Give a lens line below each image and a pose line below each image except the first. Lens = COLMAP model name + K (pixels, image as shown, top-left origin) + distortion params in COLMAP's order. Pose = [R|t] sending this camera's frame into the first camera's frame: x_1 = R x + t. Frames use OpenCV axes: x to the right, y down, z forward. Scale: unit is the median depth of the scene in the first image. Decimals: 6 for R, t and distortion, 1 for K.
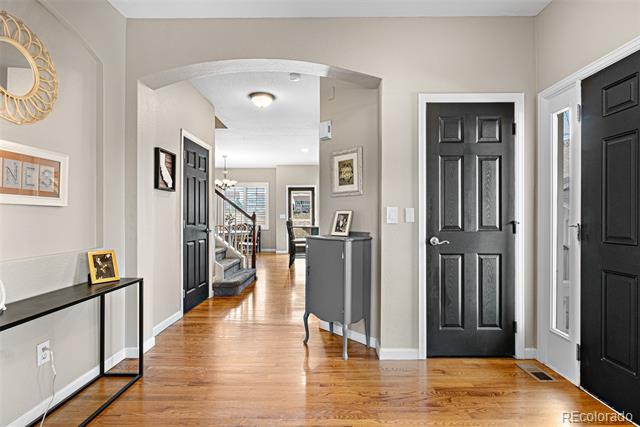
lens RADIAL K [[324.2, 0, 320.3], [0, 324.2, 216.1], [0, 0, 1]] dist [0.003528, 0.002657]
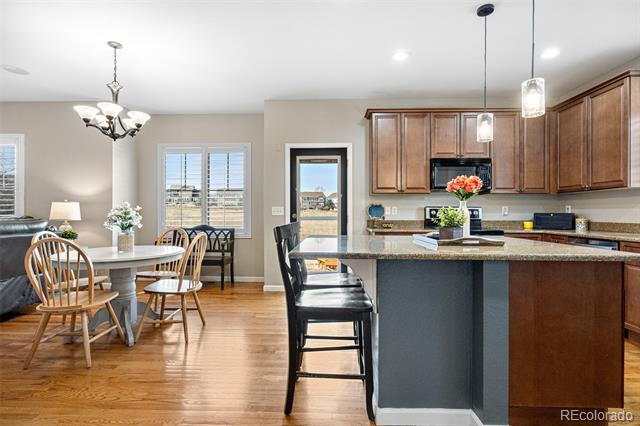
lens RADIAL K [[324.2, 0, 318.0], [0, 324.2, 213.1], [0, 0, 1]] dist [0.003528, 0.002657]
pose [[0.999603, 0.008469, -0.026859, -0.045765], [-0.008441, 0.999964, 0.001180, 0.002115], [0.026868, -0.000953, 0.999639, 0.540832]]
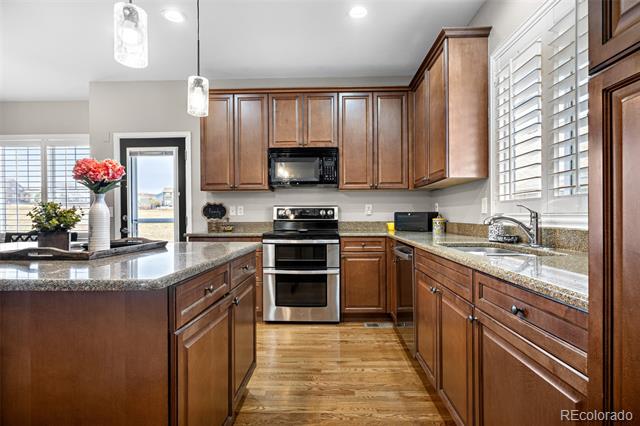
lens RADIAL K [[324.2, 0, 324.5], [0, 324.2, 217.3], [0, 0, 1]] dist [0.003528, 0.002657]
pose [[0.999498, 0.001041, -0.031656, 0.159955], [-0.000809, 0.999973, 0.007320, 0.003177], [0.031663, -0.007291, 0.999472, 0.612713]]
